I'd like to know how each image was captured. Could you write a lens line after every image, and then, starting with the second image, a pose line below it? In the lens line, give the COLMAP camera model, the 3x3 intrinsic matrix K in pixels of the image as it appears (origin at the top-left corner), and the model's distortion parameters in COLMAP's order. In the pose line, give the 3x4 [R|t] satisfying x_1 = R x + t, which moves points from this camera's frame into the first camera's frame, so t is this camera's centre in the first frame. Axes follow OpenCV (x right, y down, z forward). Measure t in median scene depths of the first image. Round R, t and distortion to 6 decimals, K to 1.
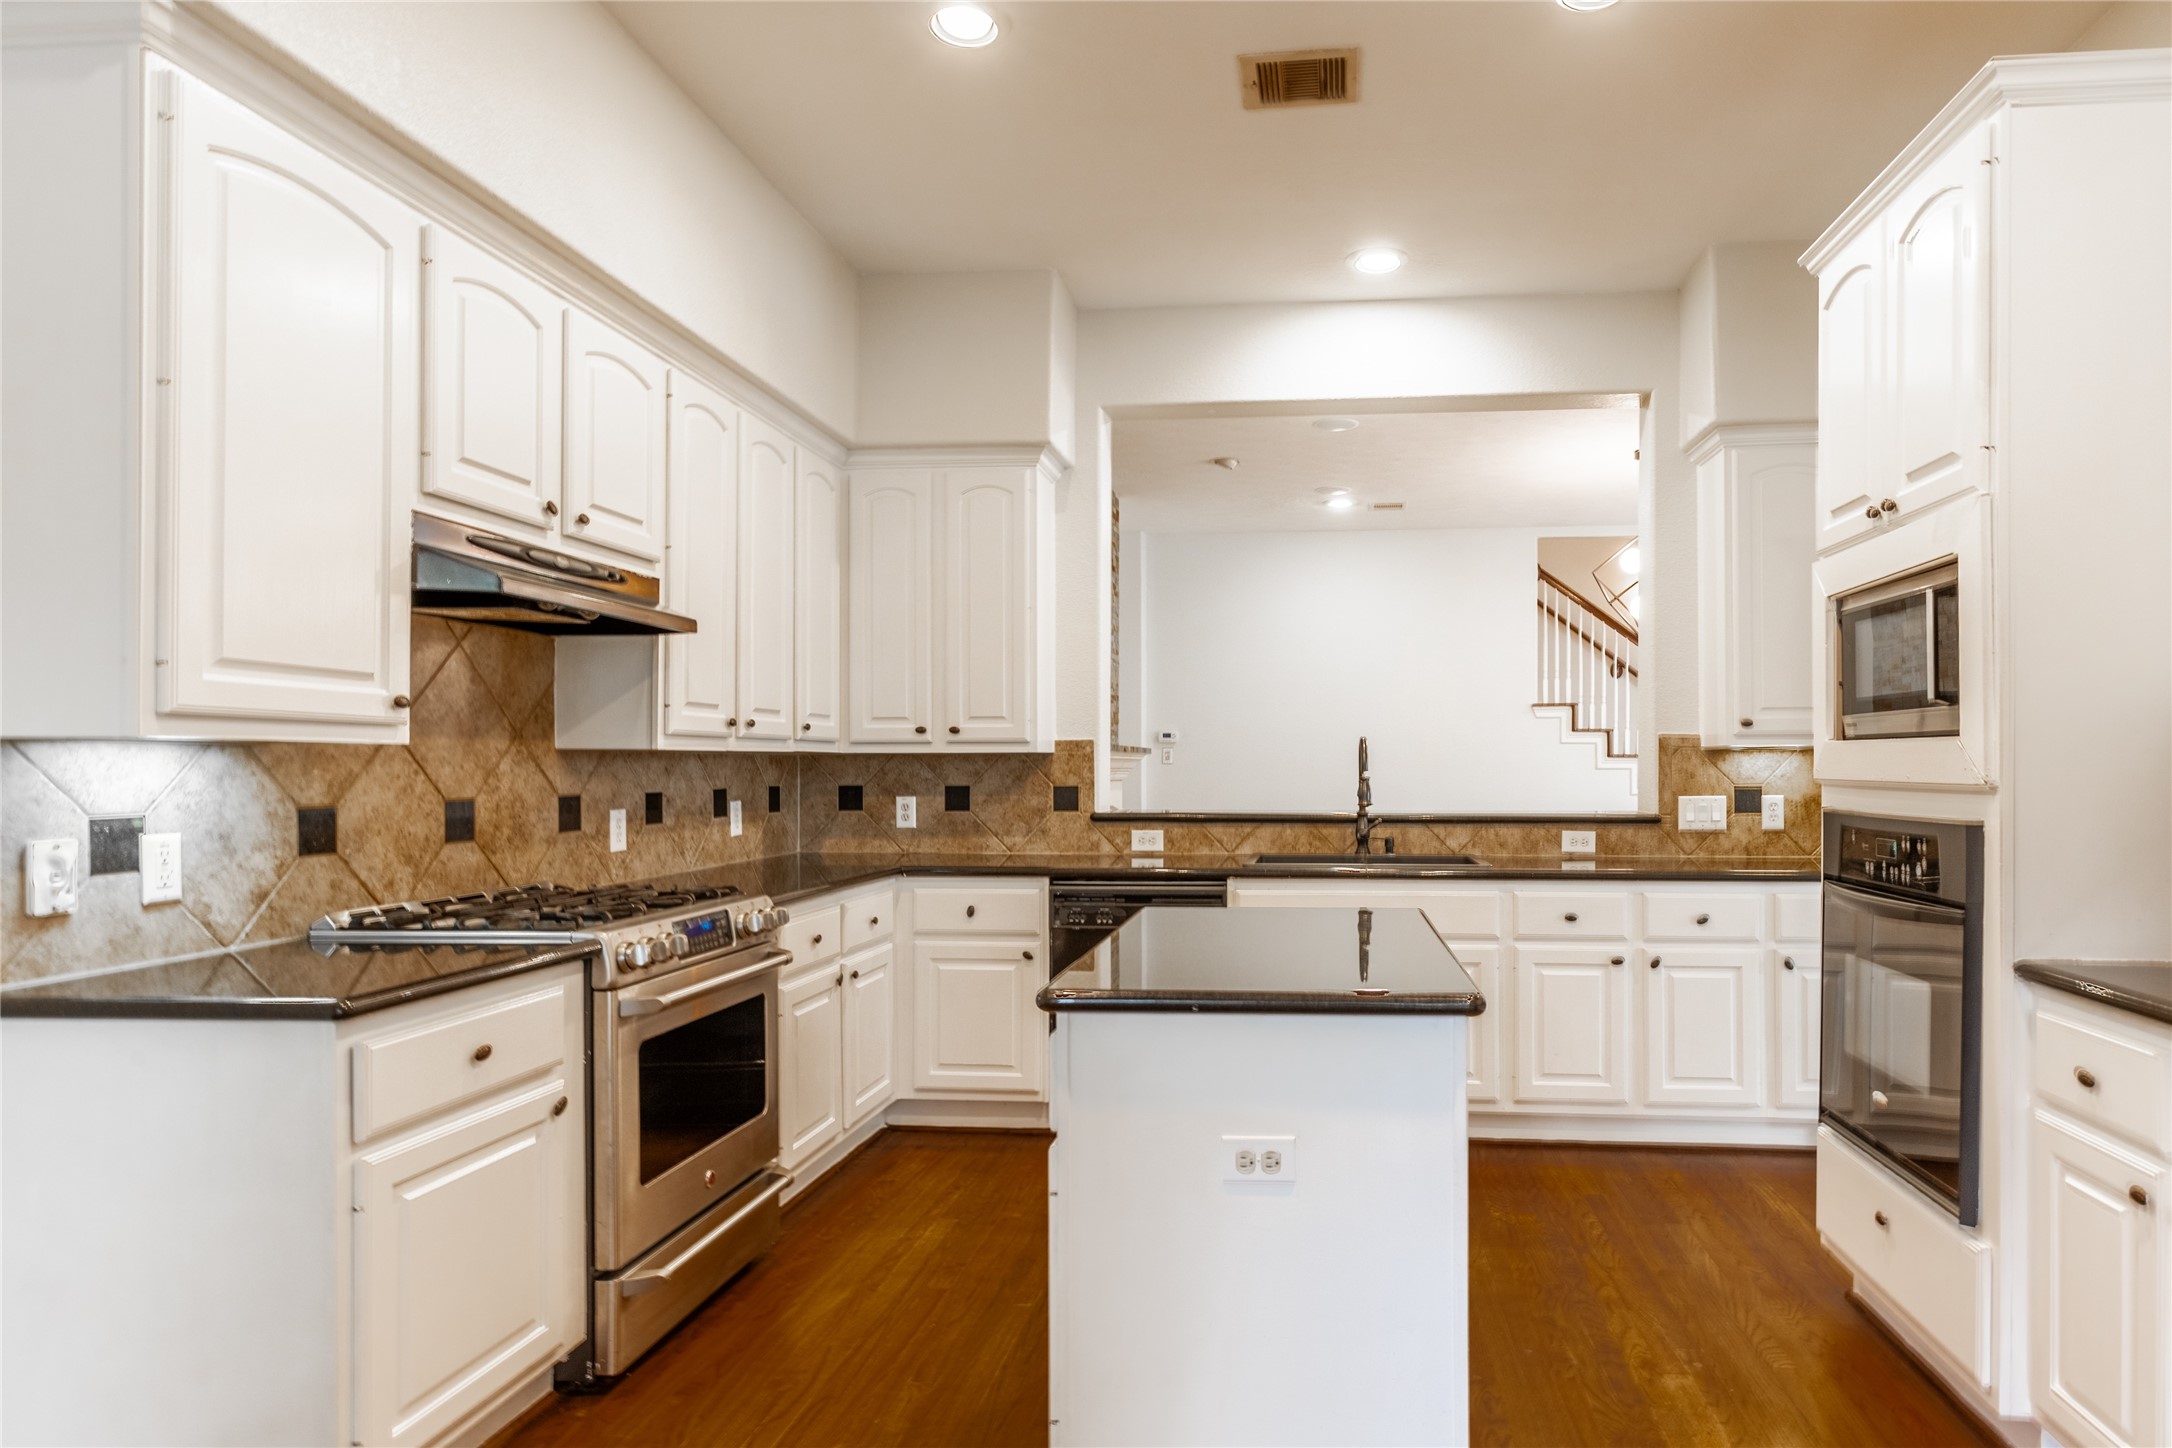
lens RADIAL K [[1312.3, 0, 1084.3], [0, 1312.3, 780.0], [0, 0, 1]] dist [0.006731, 0.000726]
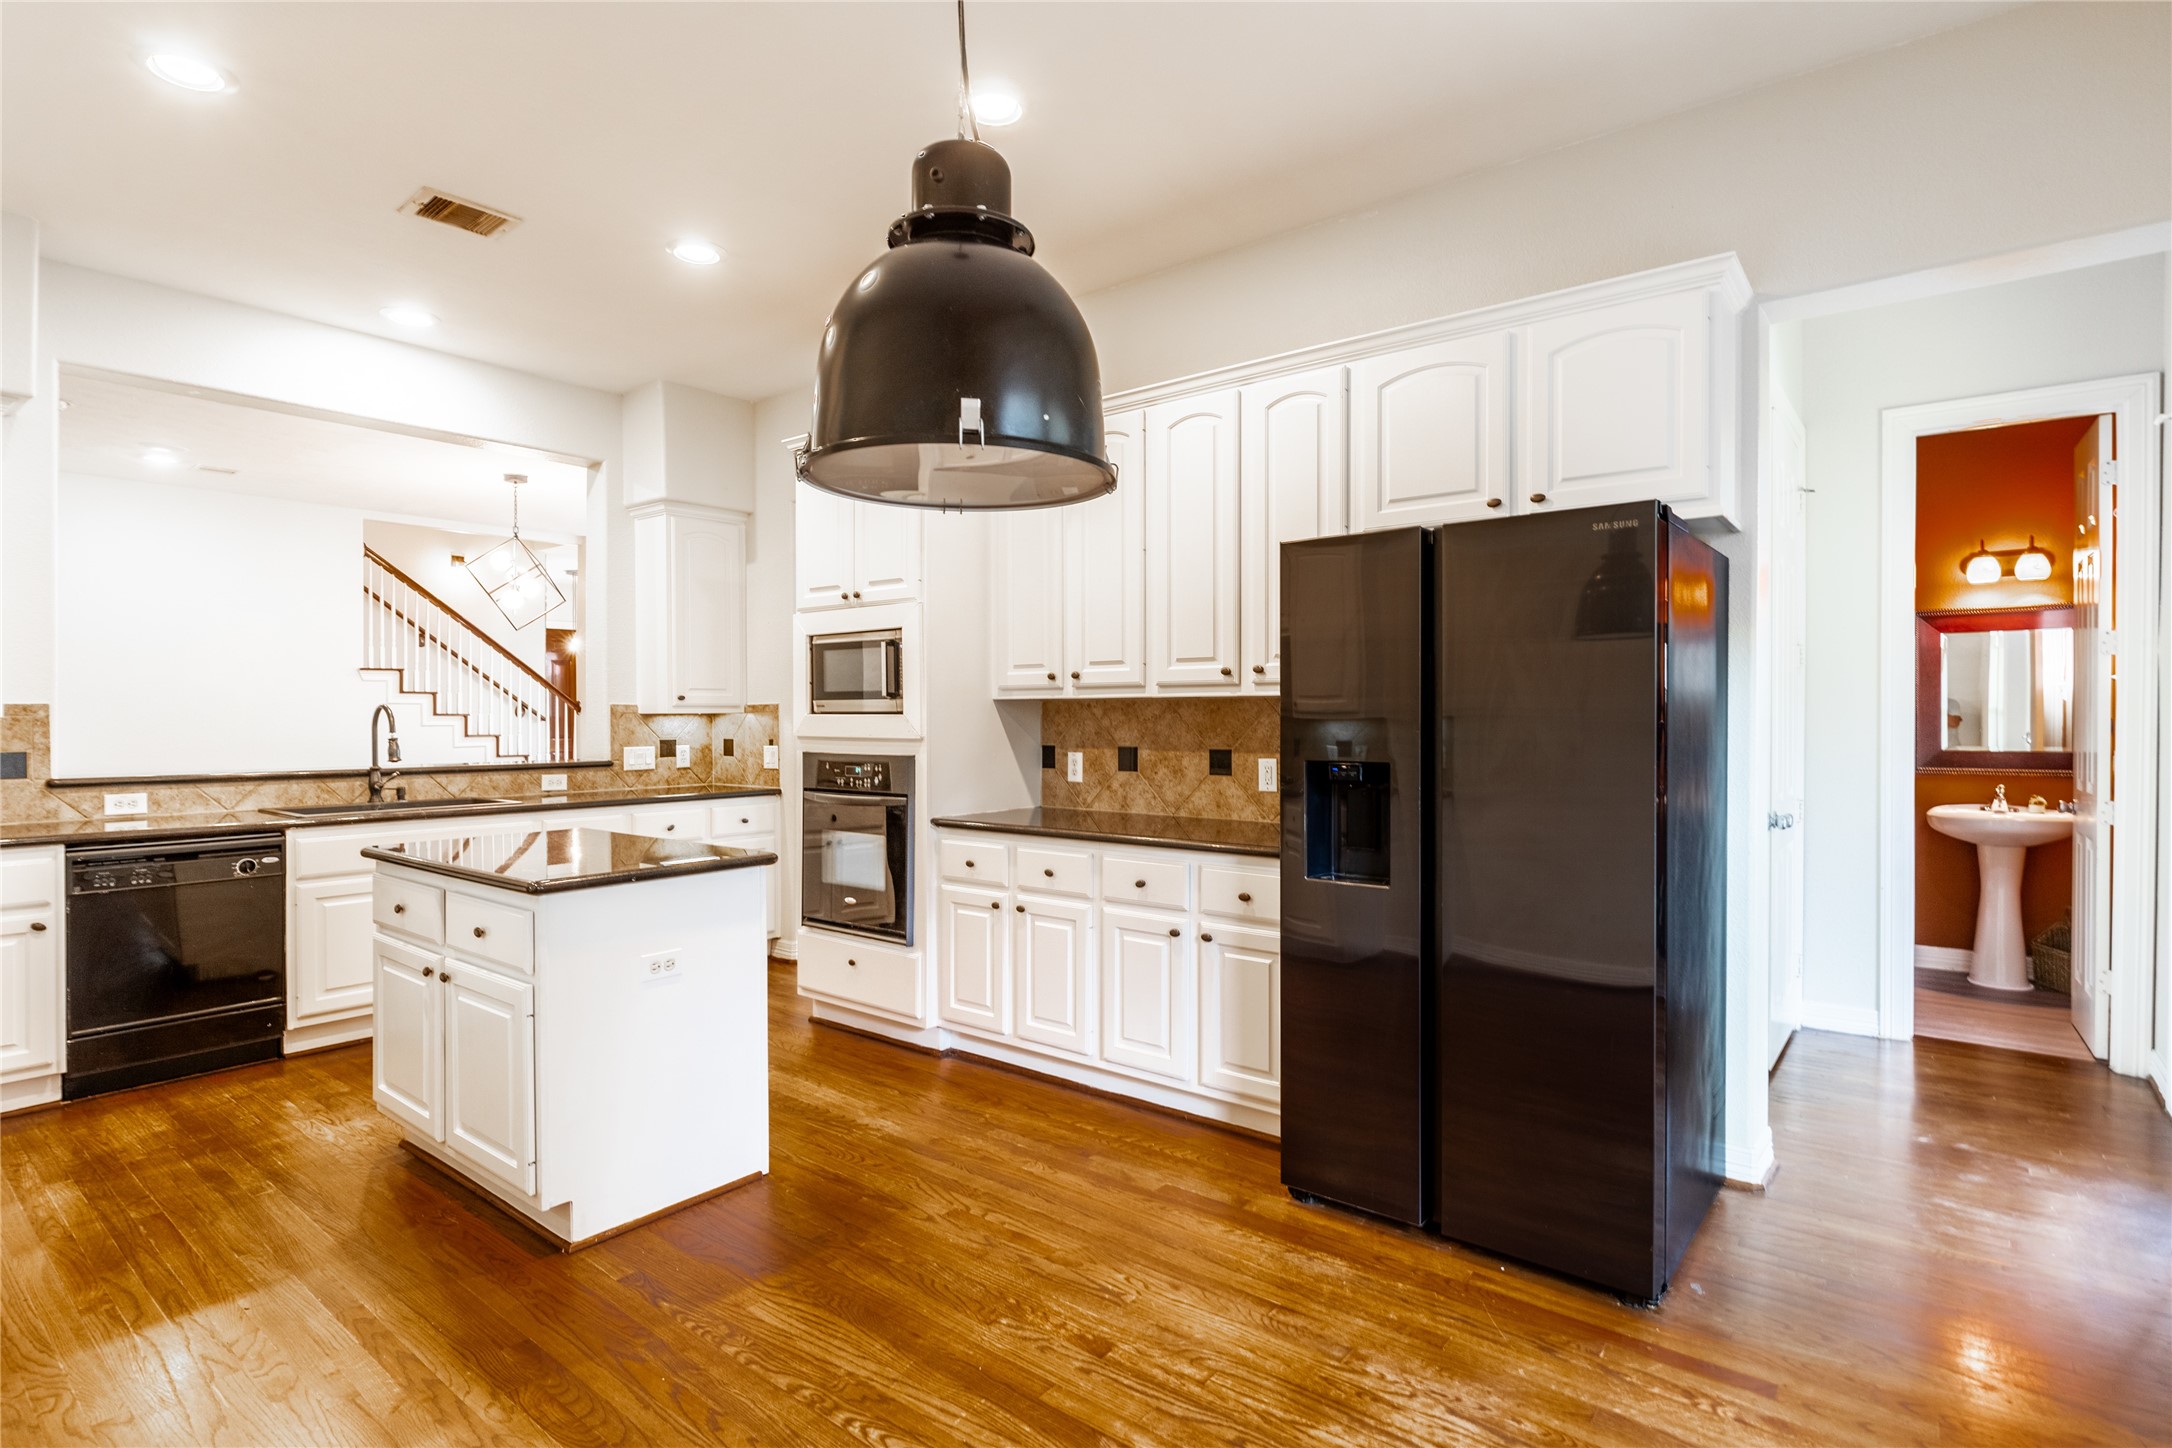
lens RADIAL K [[1079.9, 0, 1089.3], [0, 1079.9, 740.5], [0, 0, 1]] dist [-0.015064, -0.000243]
pose [[0.561904, -0.020583, 0.826946, -0.235965], [0.013843, 0.999784, 0.015479, -0.005709], [-0.827087, 0.002749, 0.562068, -0.083464]]
